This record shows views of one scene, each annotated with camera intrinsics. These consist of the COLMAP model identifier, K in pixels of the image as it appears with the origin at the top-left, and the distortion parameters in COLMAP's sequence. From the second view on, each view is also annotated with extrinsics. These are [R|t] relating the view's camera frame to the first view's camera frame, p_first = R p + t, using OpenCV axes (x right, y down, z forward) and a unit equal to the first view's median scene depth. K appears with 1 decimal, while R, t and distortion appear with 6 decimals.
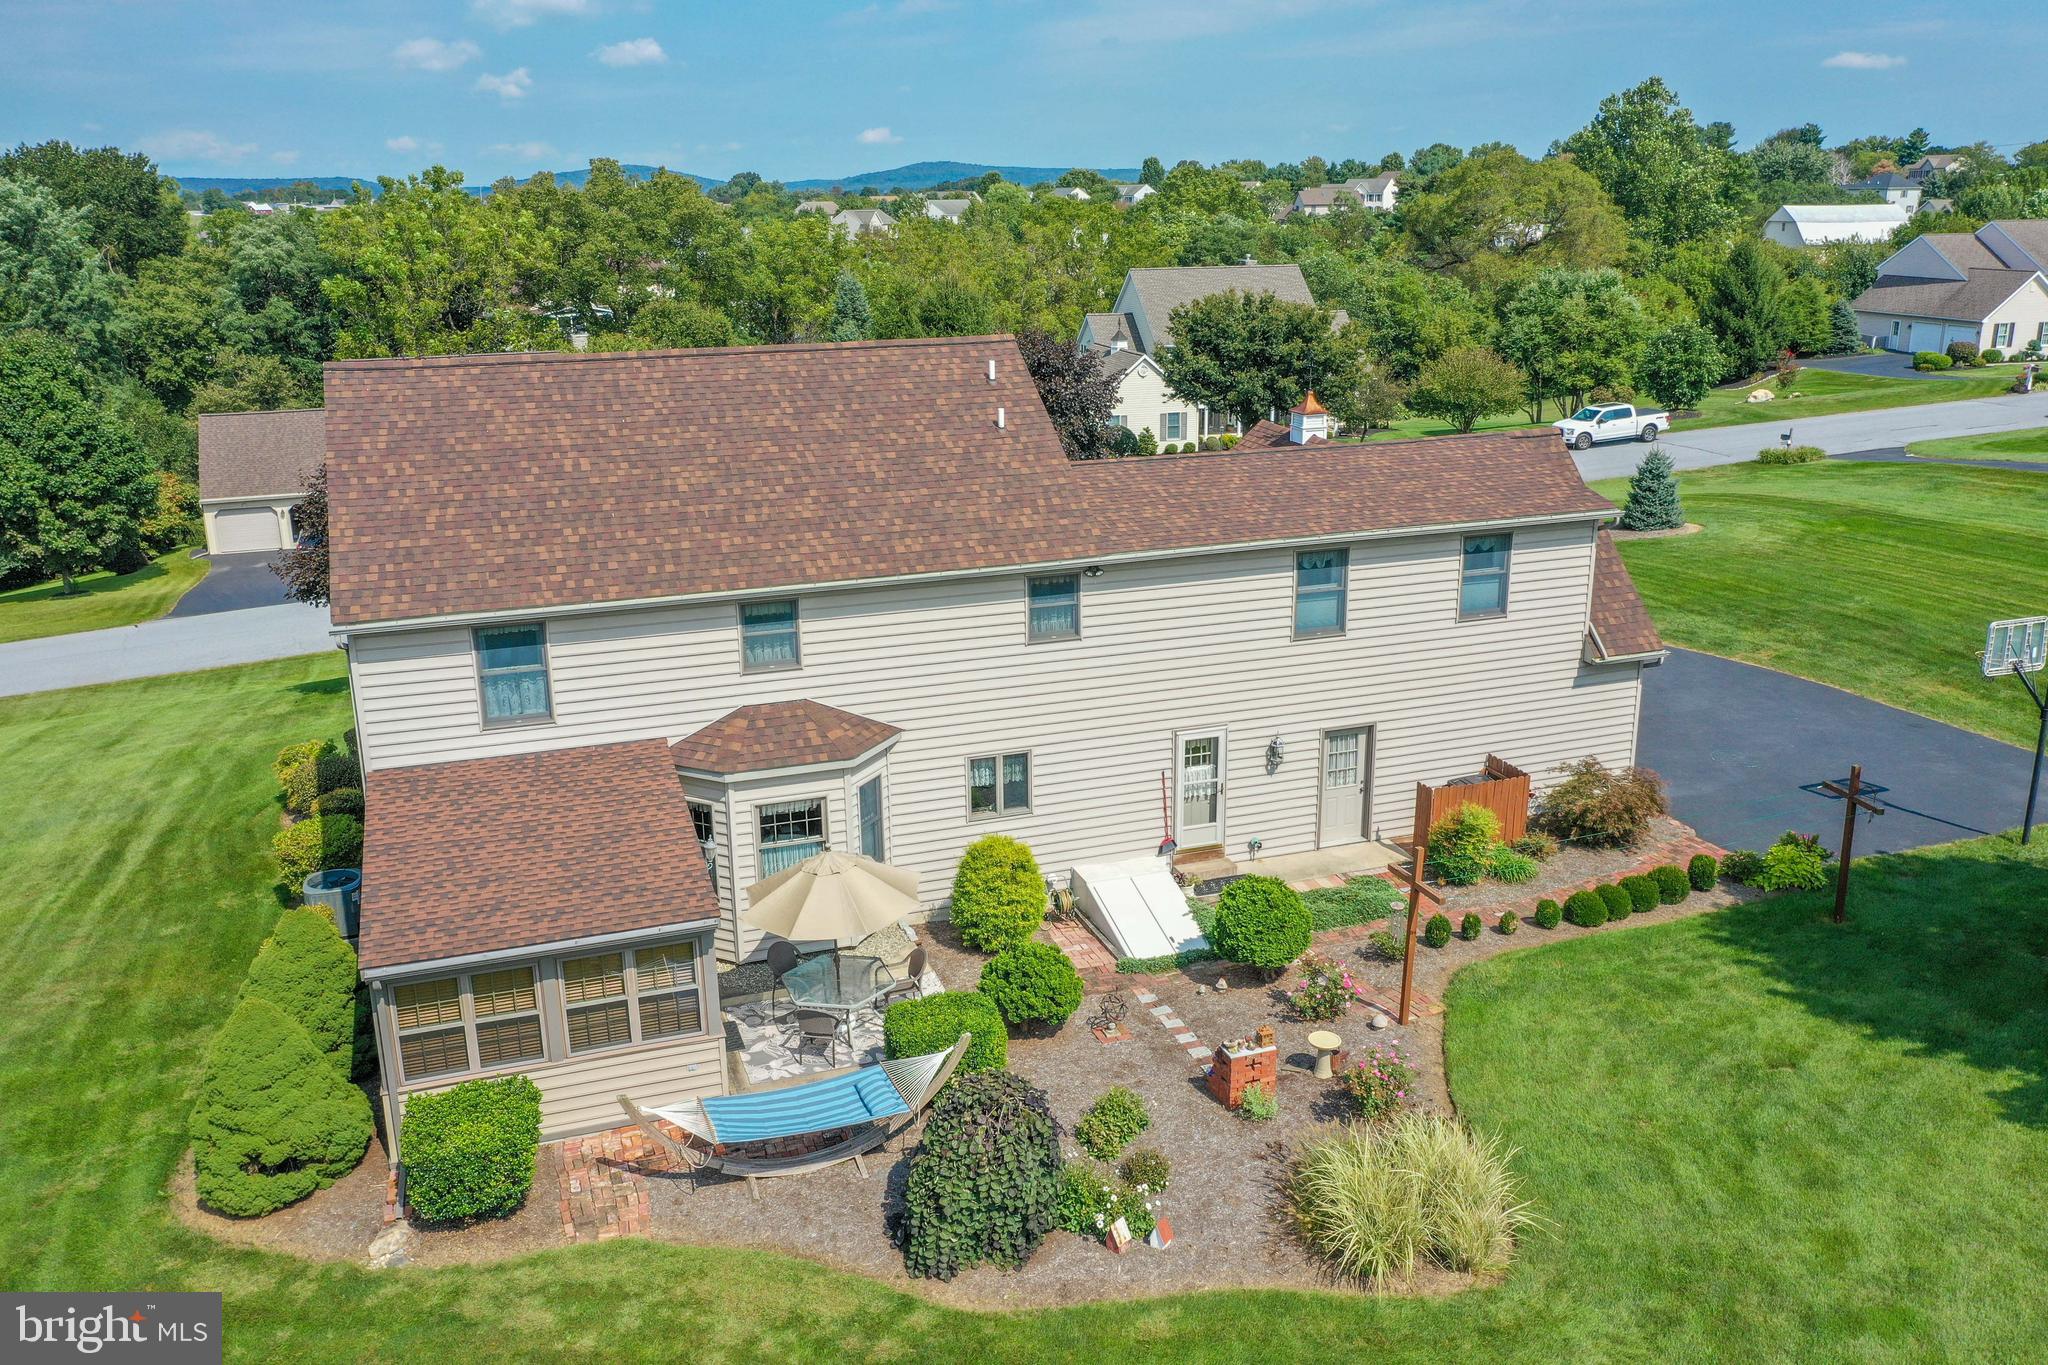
lens RADIAL K [[1609.9, 0, 1024.0], [0, 1609.9, 682.5], [0, 0, 1]] dist [-0.002300, -0.016332]
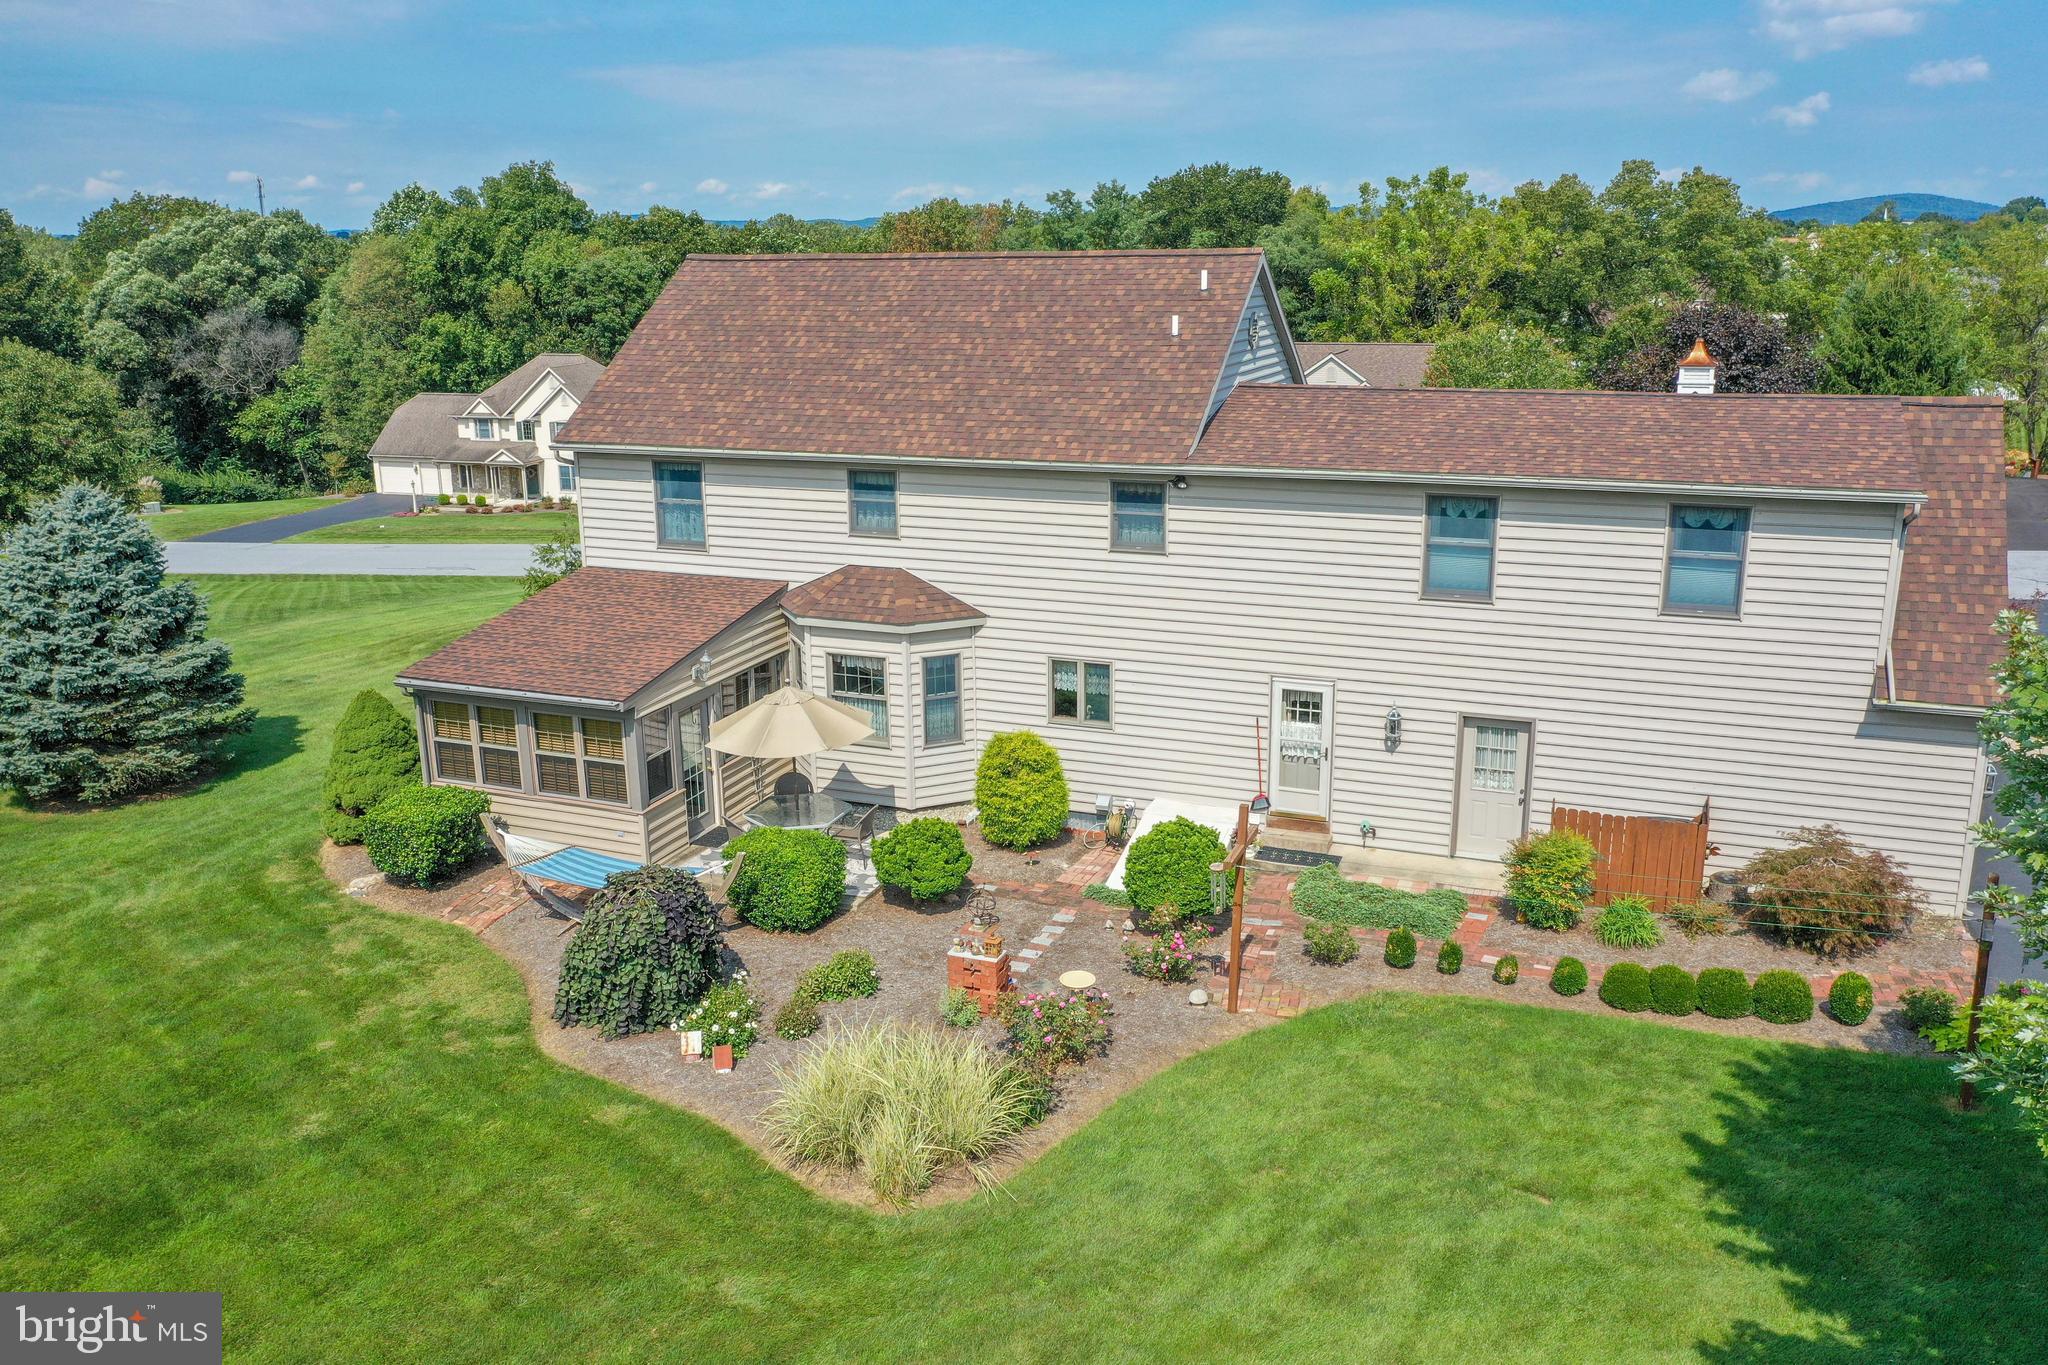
lens RADIAL K [[1612.3, 0, 1019.0], [0, 1612.3, 675.2], [0, 0, 1]] dist [-0.006956, 0.002383]
pose [[0.752309, 0.172767, -0.635753, 0.553566], [-0.187509, 0.981242, 0.044767, 0.015575], [0.631562, 0.085531, 0.770593, 0.207664]]
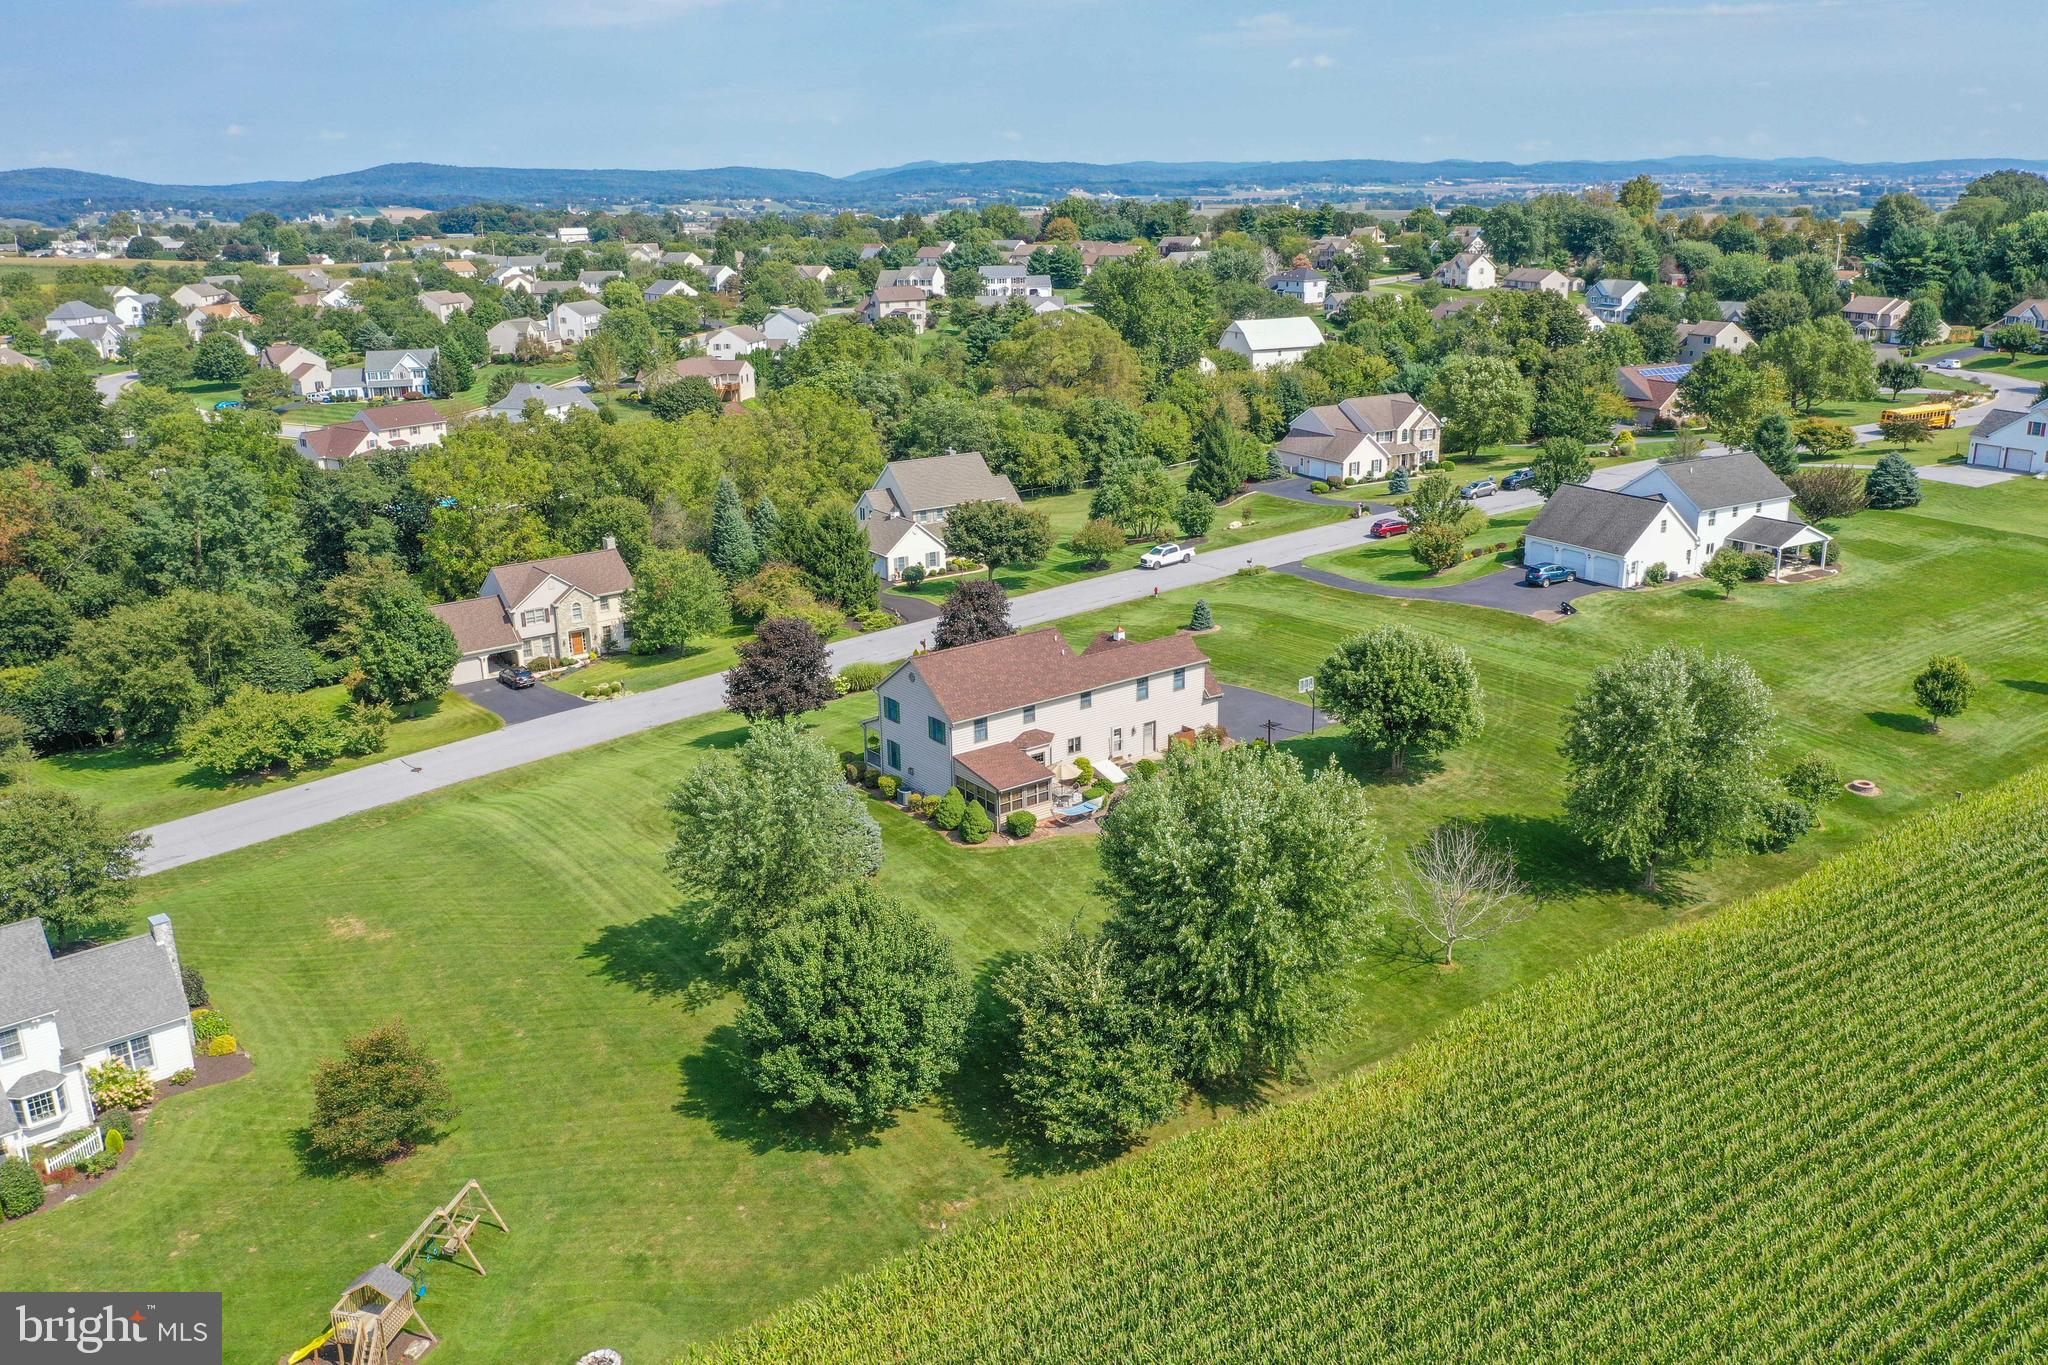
lens RADIAL K [[1609.9, 0, 1024.0], [0, 1609.9, 682.5], [0, 0, 1]] dist [-0.002300, -0.016332]
pose [[0.954421, -0.093746, 0.283359, -1.191338], [0.092839, 0.995542, 0.016657, -0.161665], [-0.283658, 0.010409, 0.958869, -2.657435]]
